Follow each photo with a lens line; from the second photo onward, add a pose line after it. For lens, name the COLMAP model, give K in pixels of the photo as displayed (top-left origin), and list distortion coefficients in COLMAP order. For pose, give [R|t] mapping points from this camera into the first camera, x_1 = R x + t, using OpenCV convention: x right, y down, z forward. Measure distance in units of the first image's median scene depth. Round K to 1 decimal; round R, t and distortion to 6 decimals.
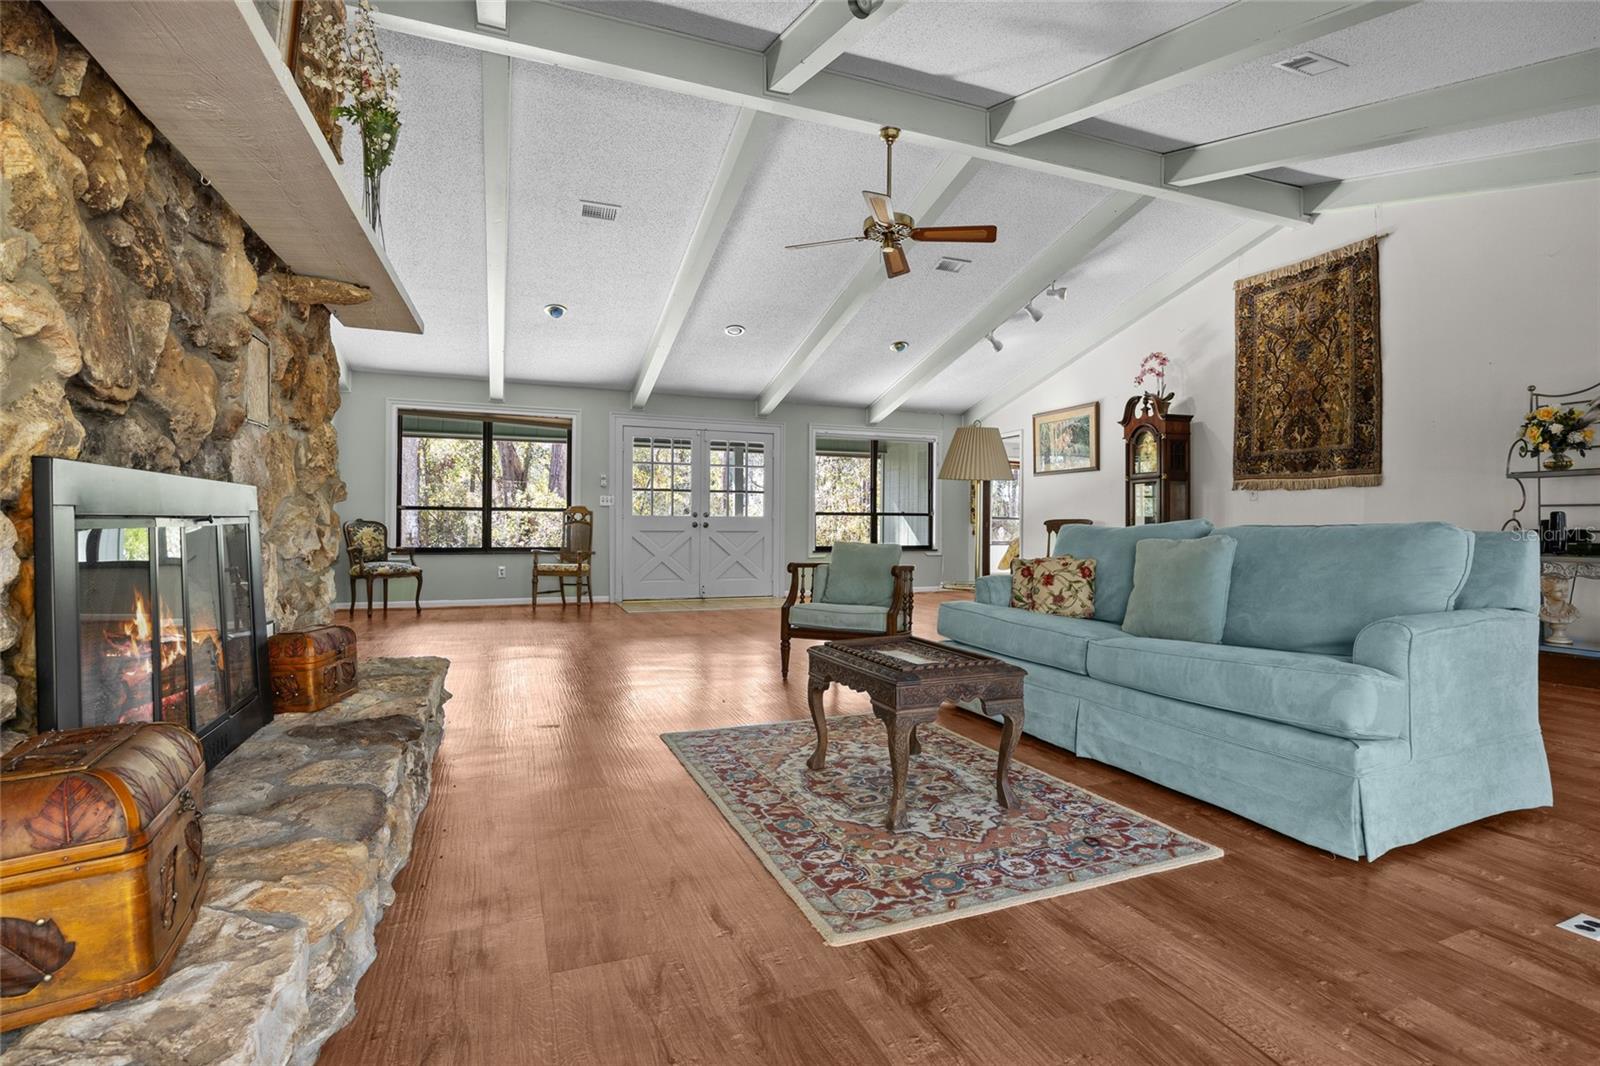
lens RADIAL K [[753.7, 0, 800.0], [0, 753.7, 533.0], [0, 0, 1]] dist [-0.002678, -0.000712]
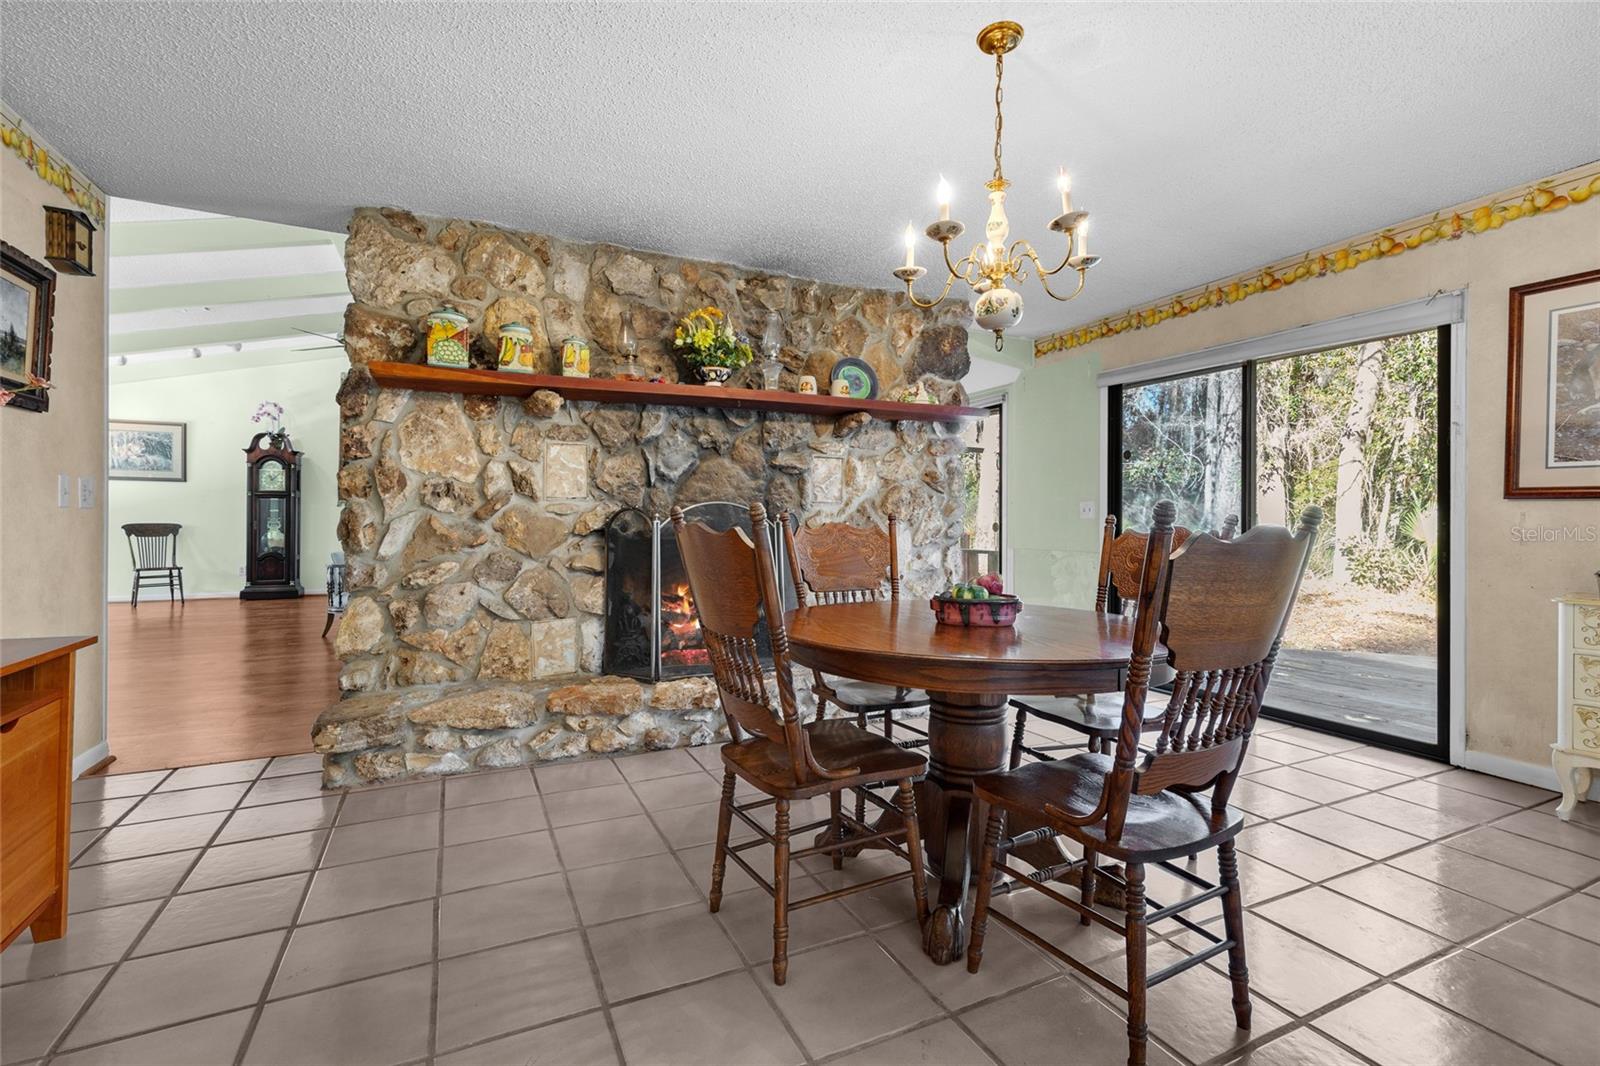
lens RADIAL K [[699.4, 0, 794.1], [0, 699.4, 525.5], [0, 0, 1]] dist [0.001472, 0.000431]
pose [[-0.059267, -0.009677, 0.998195, -0.768699], [0.001594, 0.999951, 0.009789, -0.025438], [-0.998241, 0.002172, -0.059249, 0.126423]]
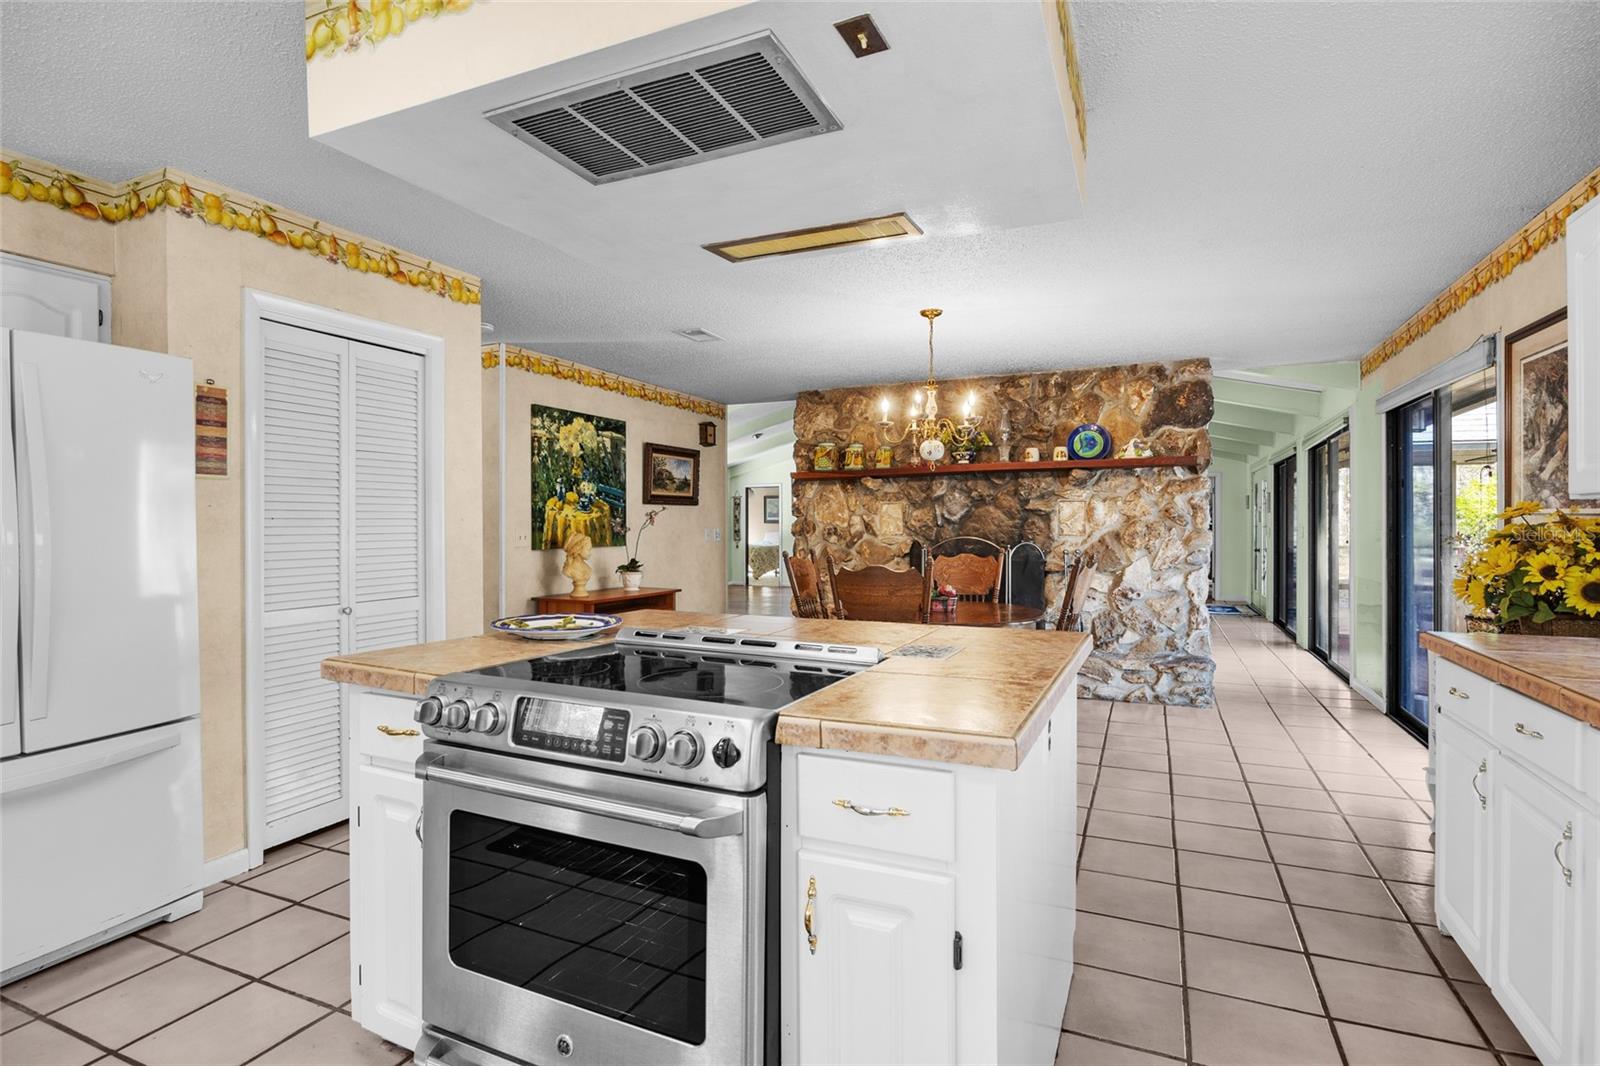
lens RADIAL K [[777.2, 0, 800.0], [0, 777.2, 533.0], [0, 0, 1]] dist [-0.011313, -0.000191]
pose [[0.720502, -0.012188, 0.693346, -0.973522], [0.009957, 0.999924, 0.007230, -0.047388], [-0.693382, 0.001694, 0.720568, -0.290542]]
